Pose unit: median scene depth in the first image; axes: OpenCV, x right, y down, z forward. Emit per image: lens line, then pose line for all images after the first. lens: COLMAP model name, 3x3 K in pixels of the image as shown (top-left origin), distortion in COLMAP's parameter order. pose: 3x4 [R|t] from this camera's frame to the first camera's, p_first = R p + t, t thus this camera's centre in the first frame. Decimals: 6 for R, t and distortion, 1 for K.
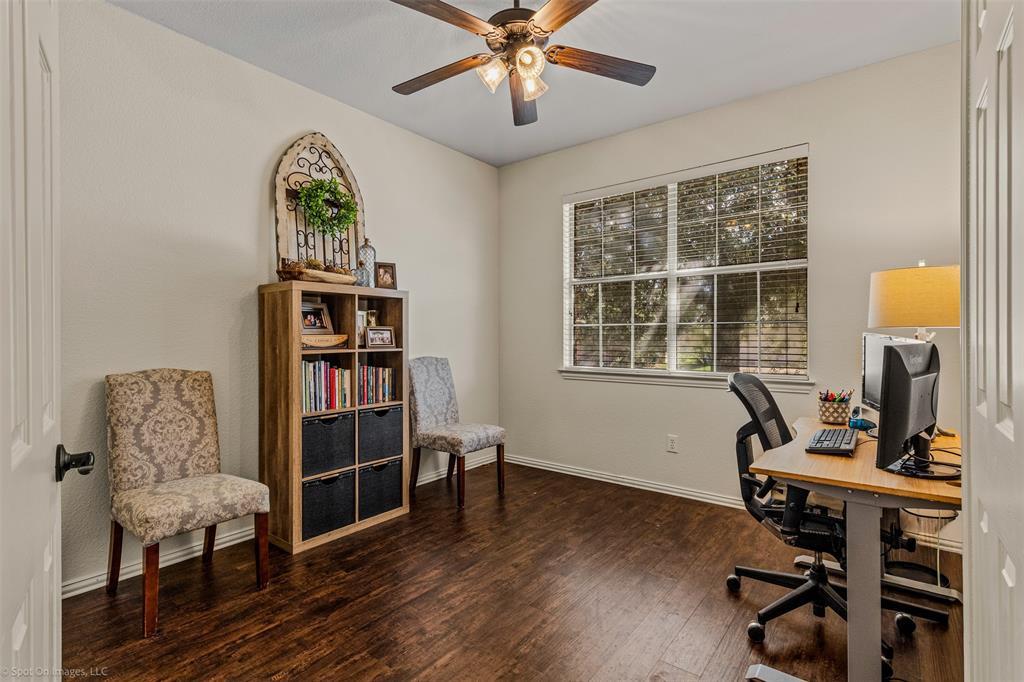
lens RADIAL K [[477.7, 0, 517.9], [0, 477.7, 336.4], [0, 0, 1]] dist [0.005236, 0.000341]
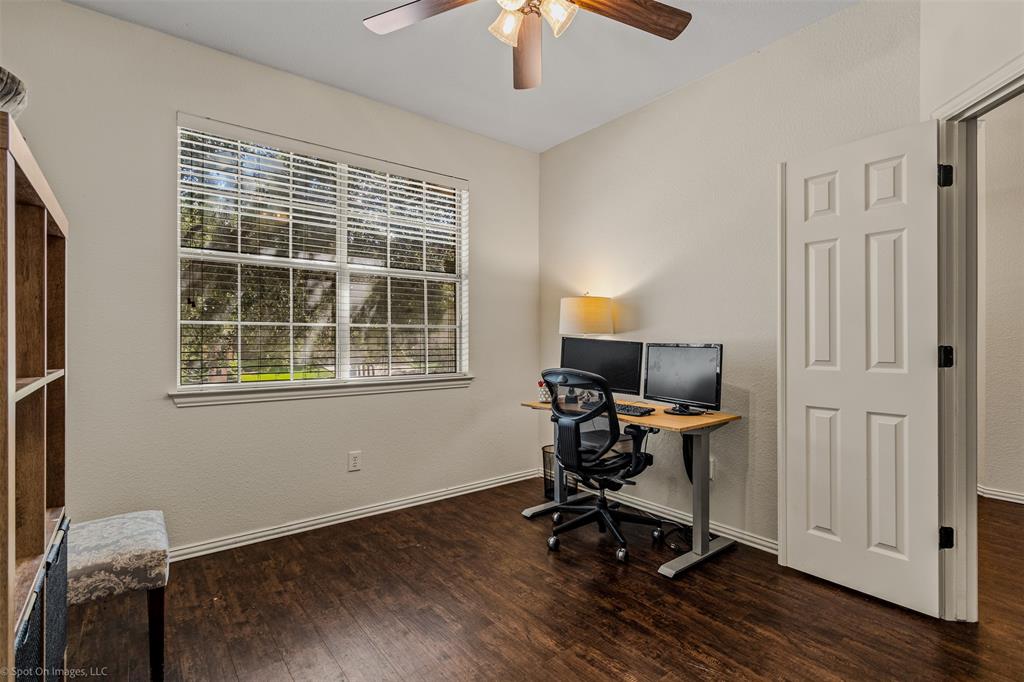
lens RADIAL K [[477.7, 0, 514.8], [0, 477.7, 344.5], [0, 0, 1]] dist [0.005236, 0.000341]
pose [[0.253728, -0.000689, 0.967275, -0.447565], [0.002843, 0.999996, -0.000033, 0.010279], [-0.967272, 0.002758, 0.253729, 0.484797]]
